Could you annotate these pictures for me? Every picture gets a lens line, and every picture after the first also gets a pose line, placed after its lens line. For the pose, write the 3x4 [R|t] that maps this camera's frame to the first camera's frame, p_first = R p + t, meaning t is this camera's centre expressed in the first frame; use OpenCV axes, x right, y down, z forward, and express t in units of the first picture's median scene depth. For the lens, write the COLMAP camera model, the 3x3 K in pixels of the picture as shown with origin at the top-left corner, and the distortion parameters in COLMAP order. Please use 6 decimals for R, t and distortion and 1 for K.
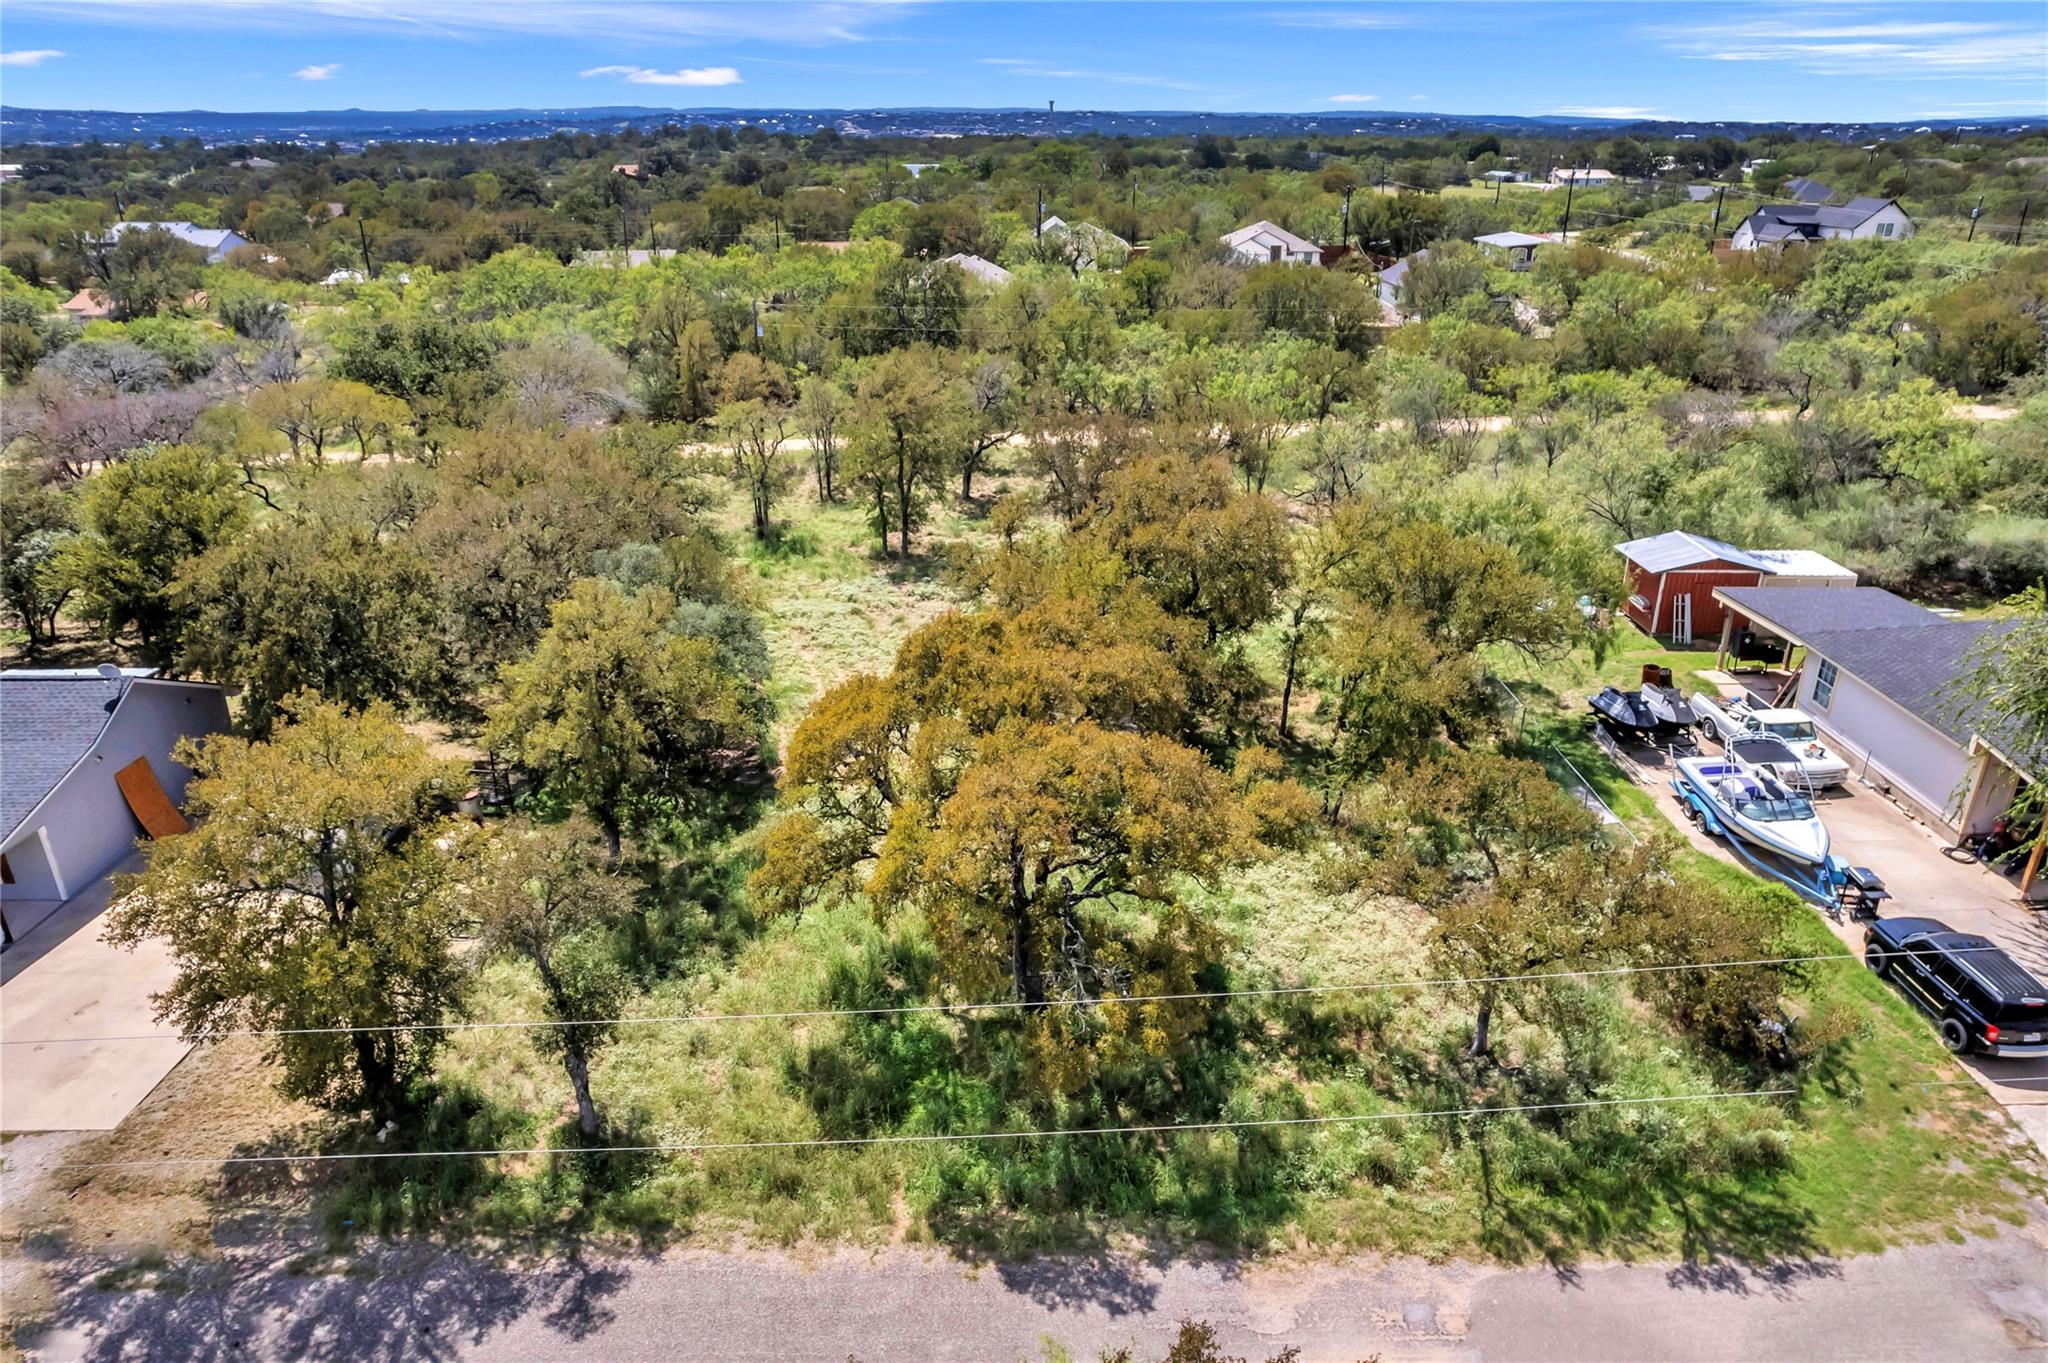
lens RADIAL K [[1335.7, 0, 1015.7], [0, 1335.7, 745.1], [0, 0, 1]] dist [-0.082538, 0.086467]
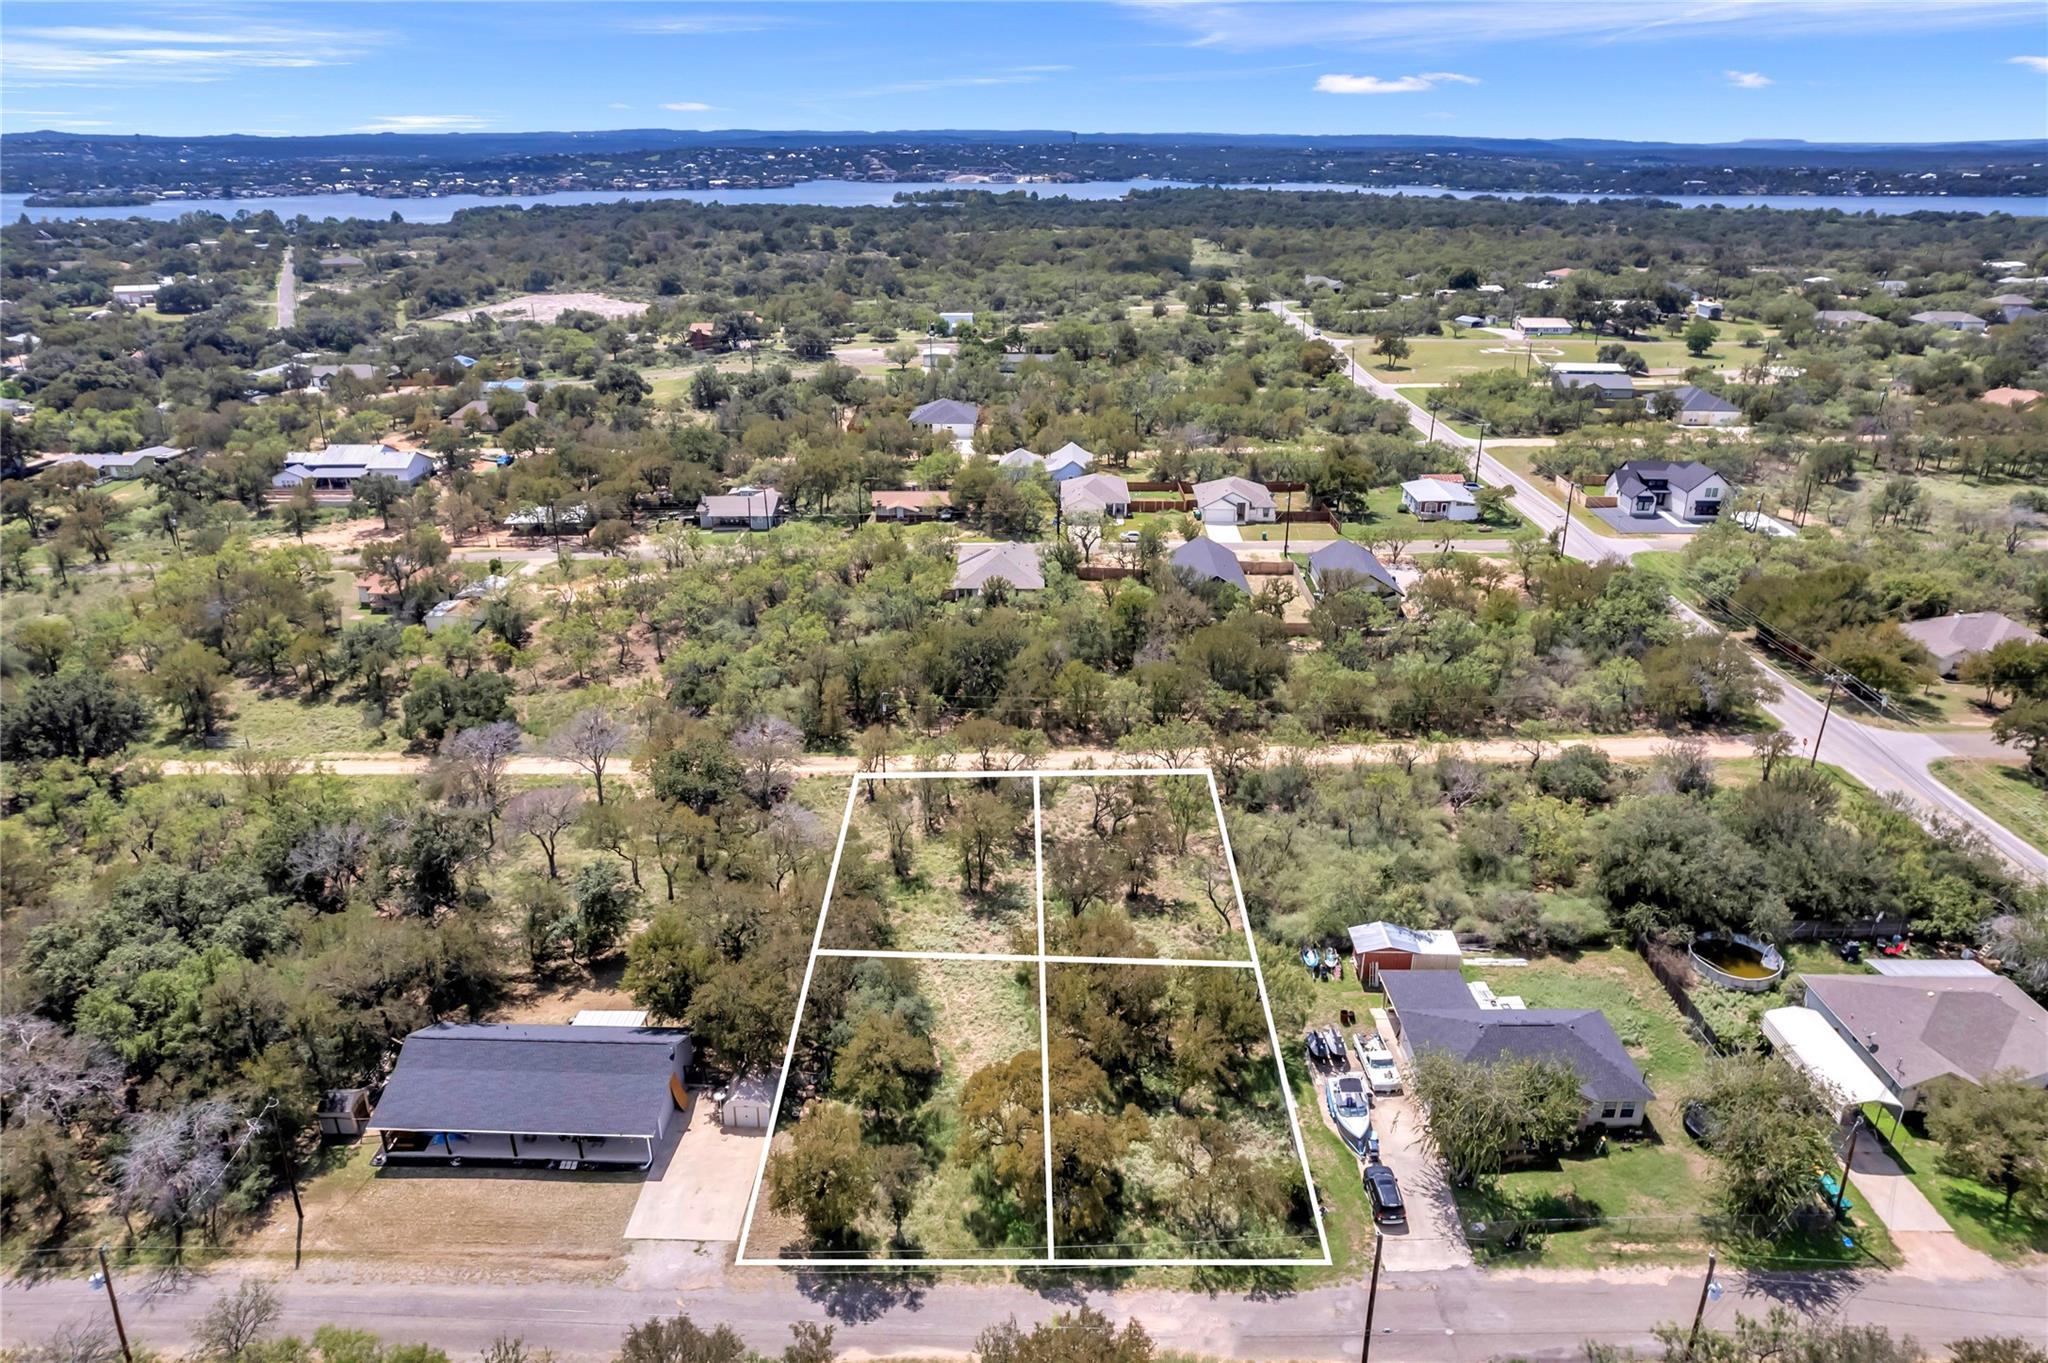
lens RADIAL K [[1335.7, 0, 1015.7], [0, 1335.7, 745.1], [0, 0, 1]] dist [-0.082538, 0.086467]
pose [[0.999870, 0.008210, -0.013893, -0.032278], [-0.008378, 0.999892, -0.012056, -0.799895], [0.013792, 0.012170, 0.999831, -1.993594]]
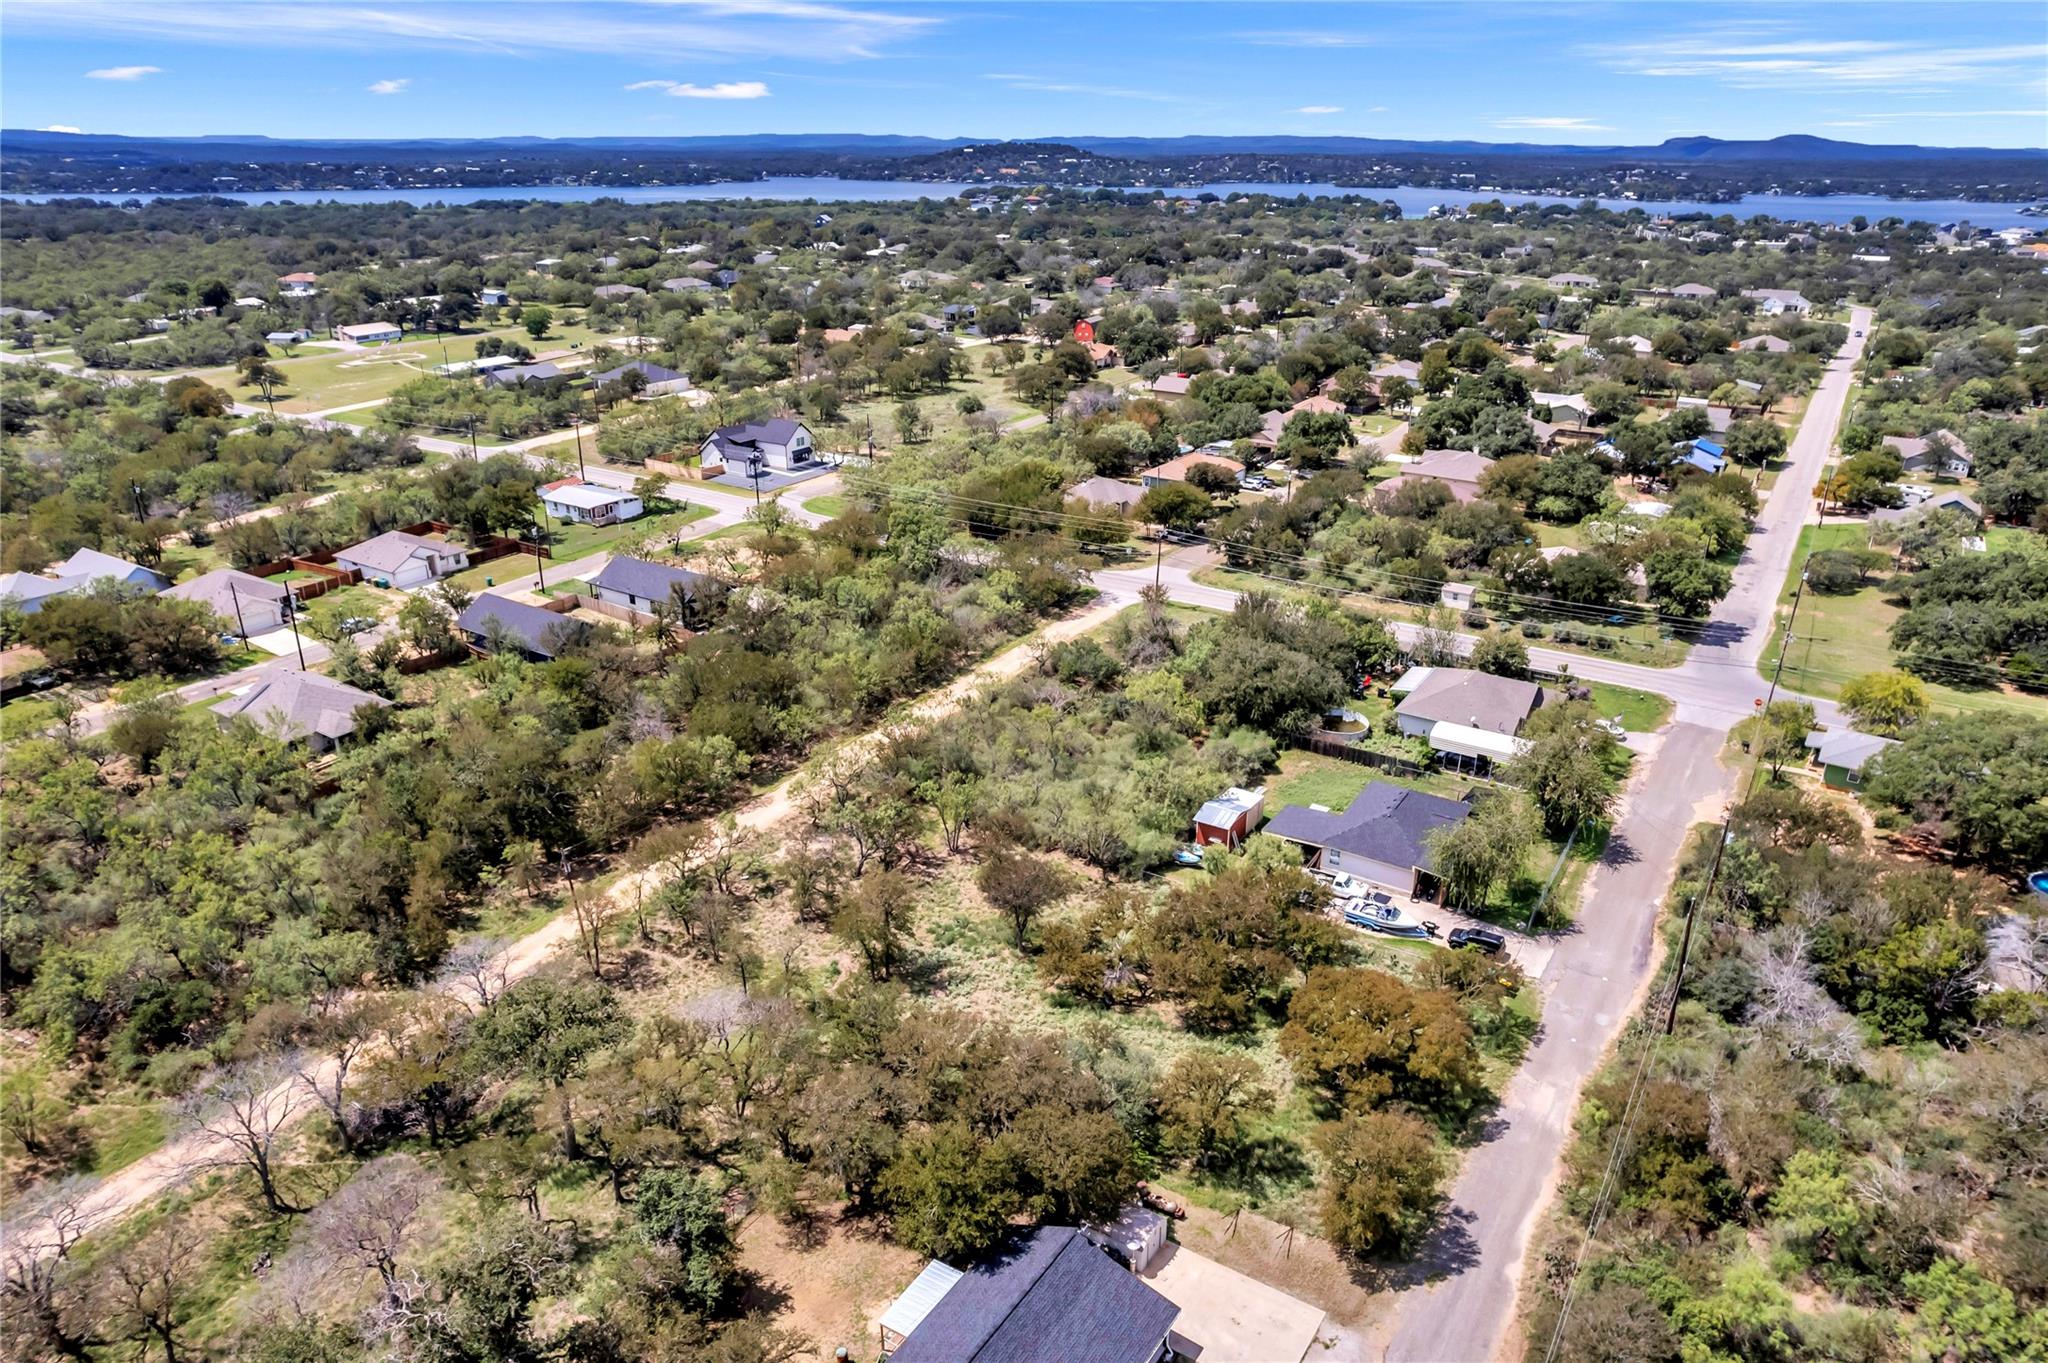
lens RADIAL K [[1335.7, 0, 1015.7], [0, 1335.7, 745.1], [0, 0, 1]] dist [-0.082538, 0.086467]
pose [[0.562814, -0.344722, 0.751270, -2.841270], [0.351999, 0.922310, 0.159504, -1.501820], [-0.747889, 0.174675, 0.640431, -0.554364]]
